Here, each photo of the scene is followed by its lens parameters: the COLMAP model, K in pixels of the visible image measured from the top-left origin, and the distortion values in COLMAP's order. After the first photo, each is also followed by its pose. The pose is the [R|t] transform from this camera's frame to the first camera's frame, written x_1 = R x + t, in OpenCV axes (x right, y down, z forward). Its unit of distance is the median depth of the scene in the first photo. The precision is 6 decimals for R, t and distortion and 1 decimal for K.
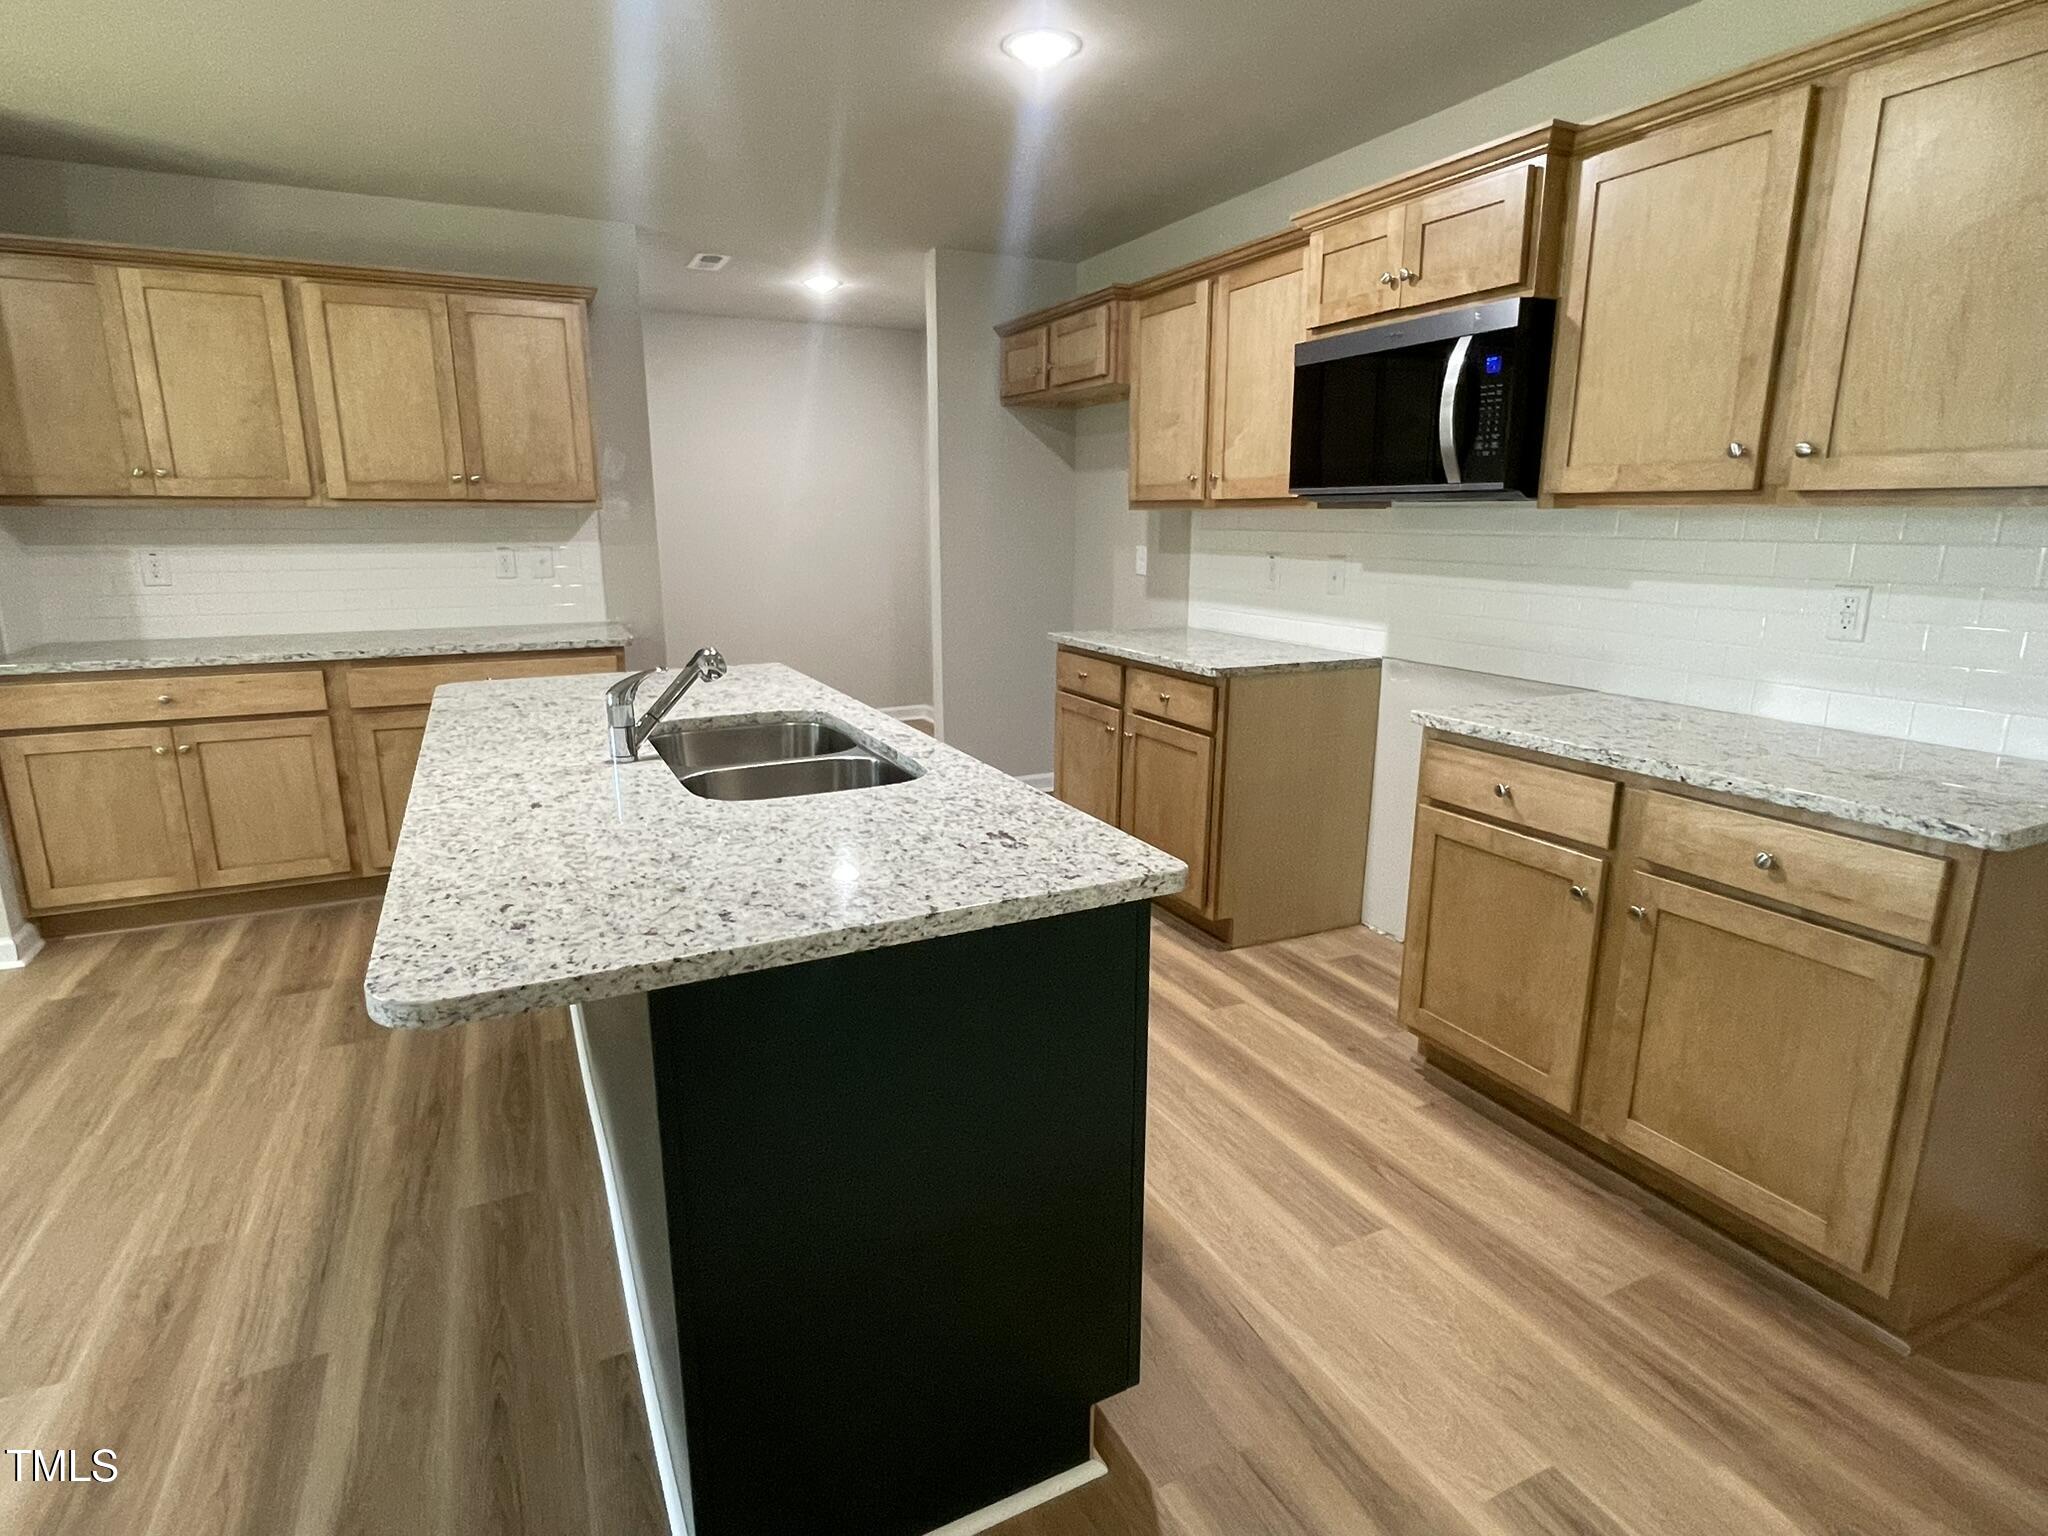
lens RADIAL K [[1074.9, 0, 1026.6], [0, 1074.9, 767.5], [0, 0, 1]] dist [-0.002492, -0.001831]
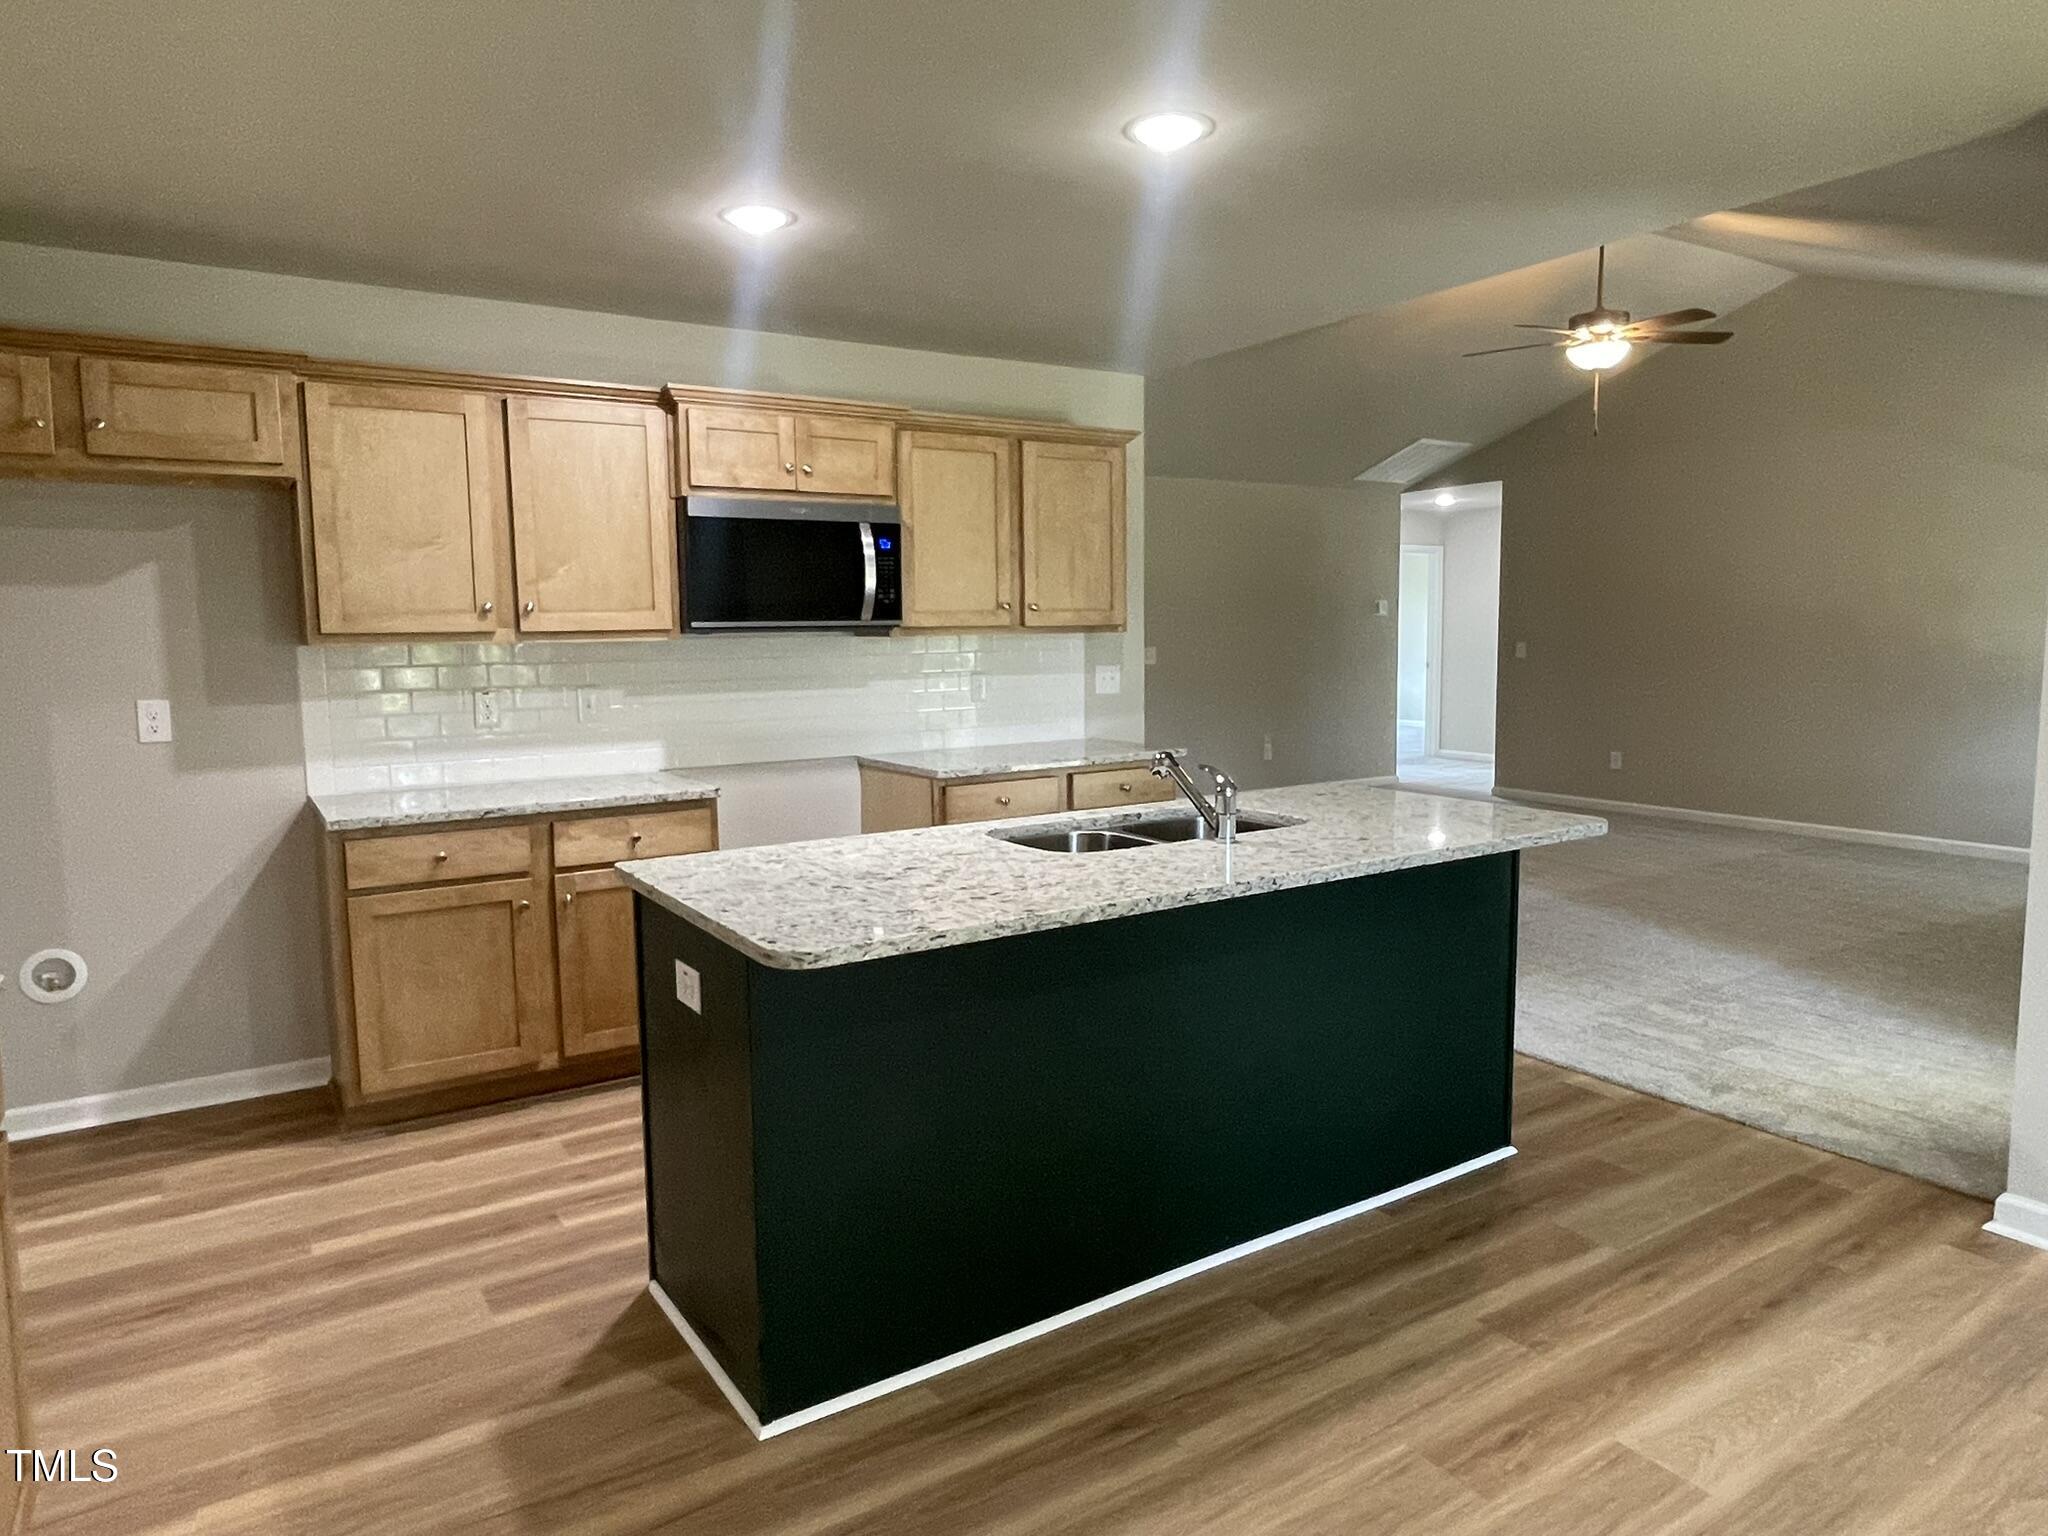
lens RADIAL K [[1266.2, 0, 1030.4], [0, 1266.2, 751.6], [0, 0, 1]] dist [-0.004135, 0.001227]
pose [[-0.118992, -0.096857, 0.988160, -0.968101], [0.239379, 0.963075, 0.123224, -0.184714], [-0.963607, 0.251207, -0.091412, 0.725058]]
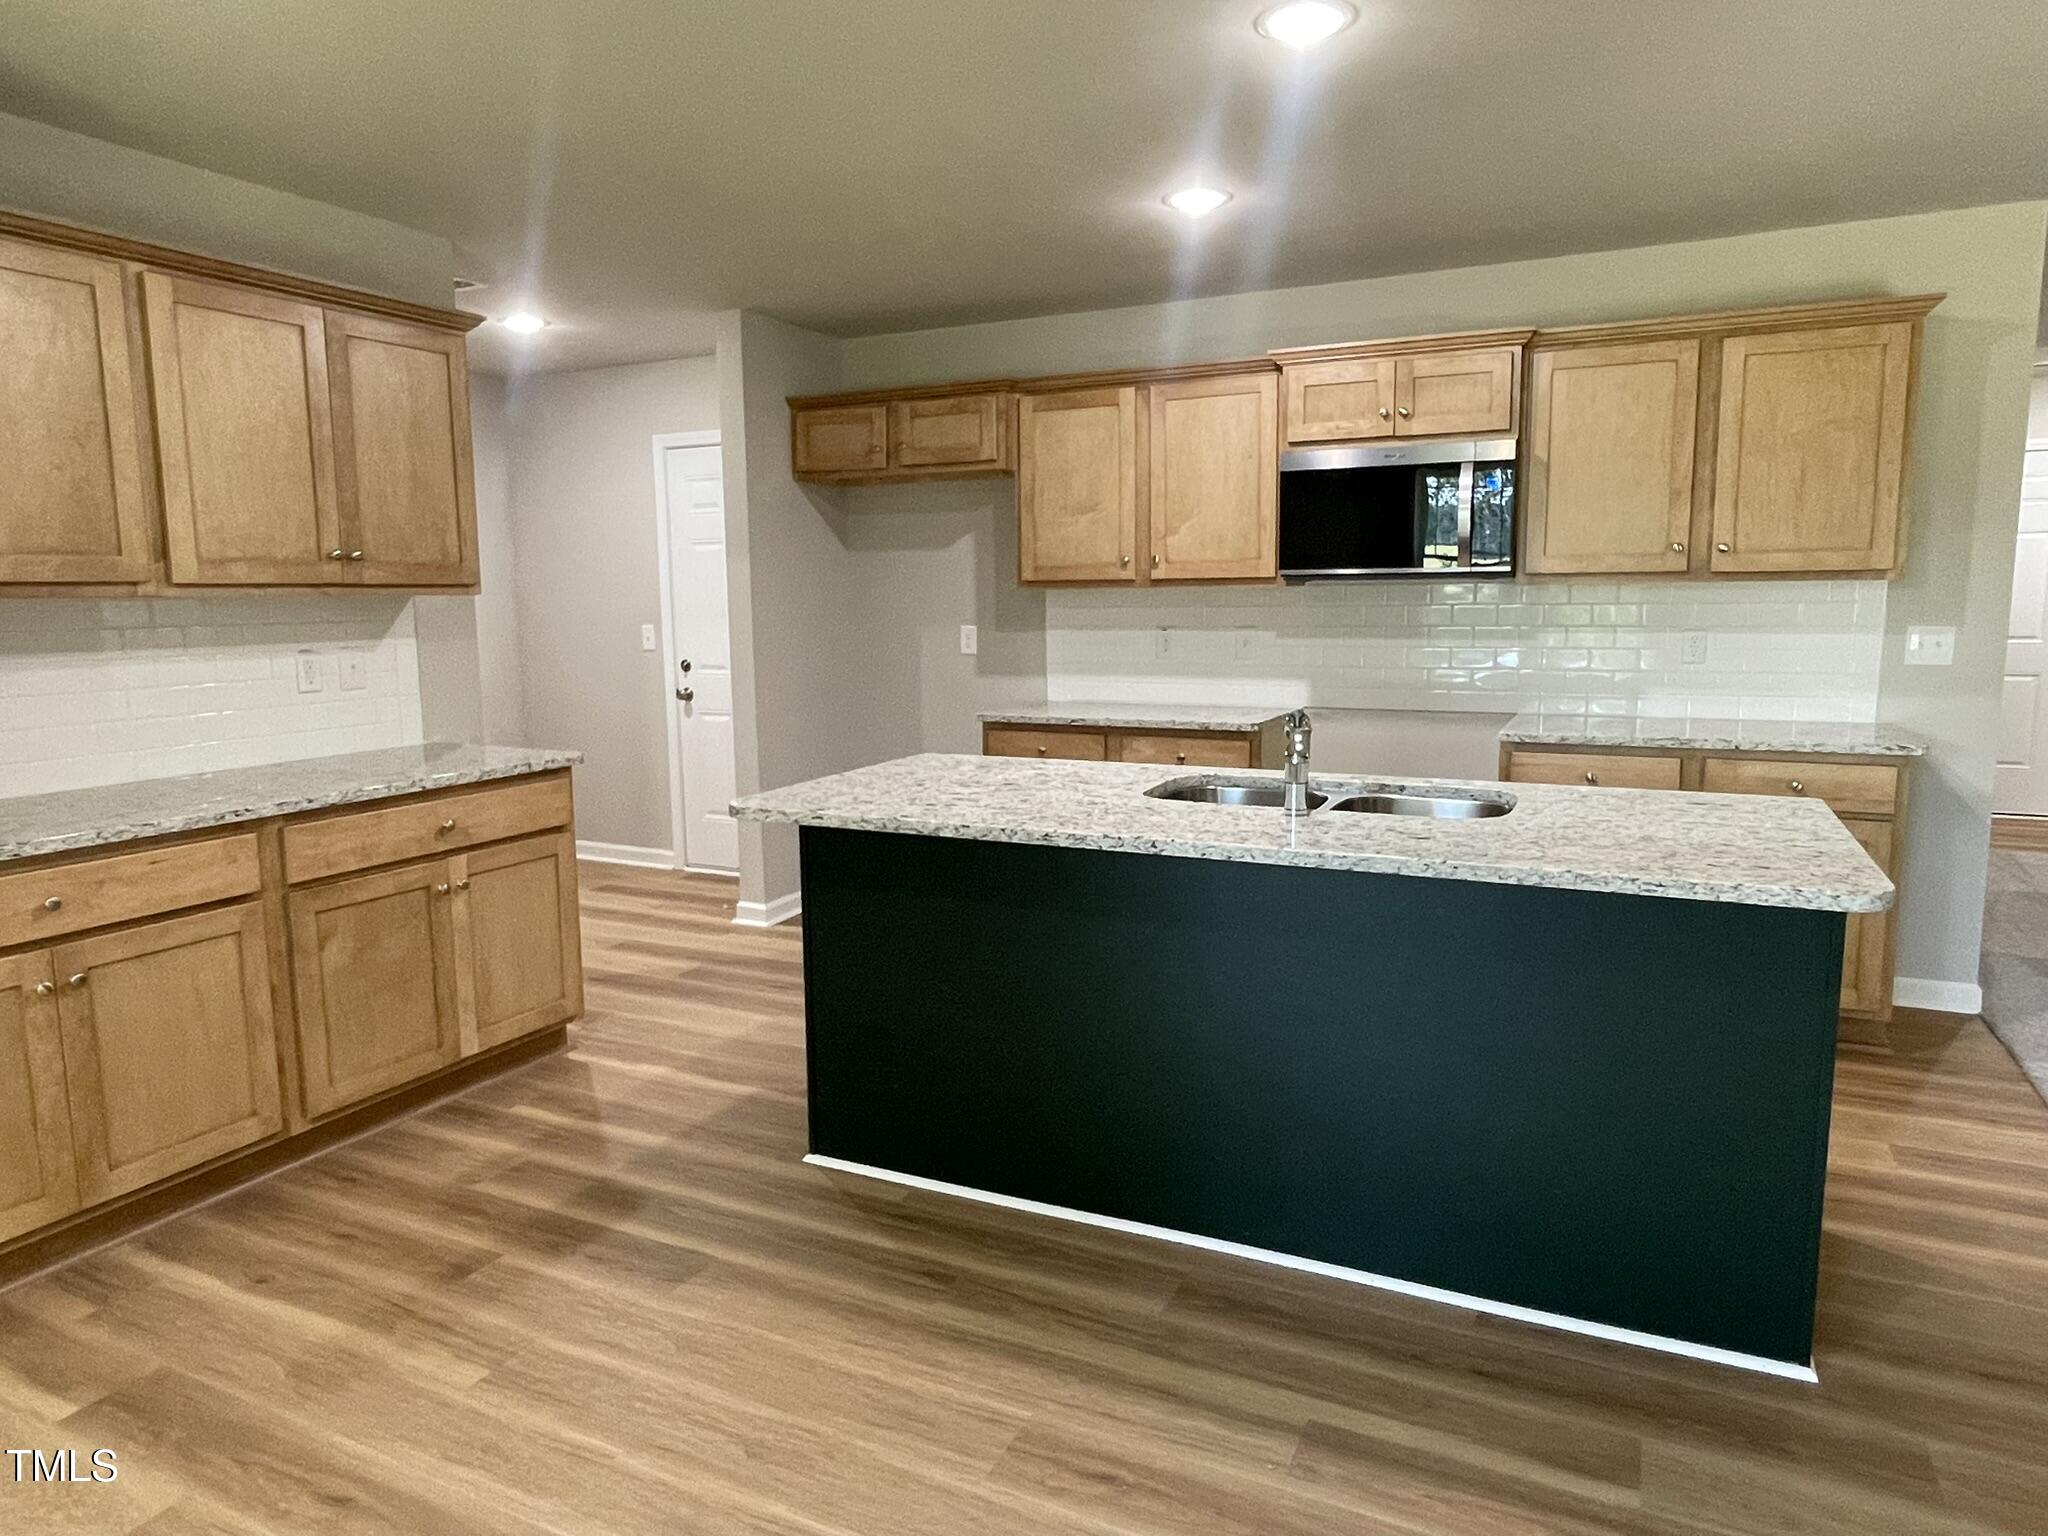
lens RADIAL K [[1266.2, 0, 1025.6], [0, 1266.2, 767.7], [0, 0, 1]] dist [-0.004135, 0.001227]
pose [[0.786879, -0.095390, 0.609690, -0.758507], [0.153318, 0.987223, -0.043418, -0.021977], [-0.597758, 0.127641, 0.791450, 0.073812]]
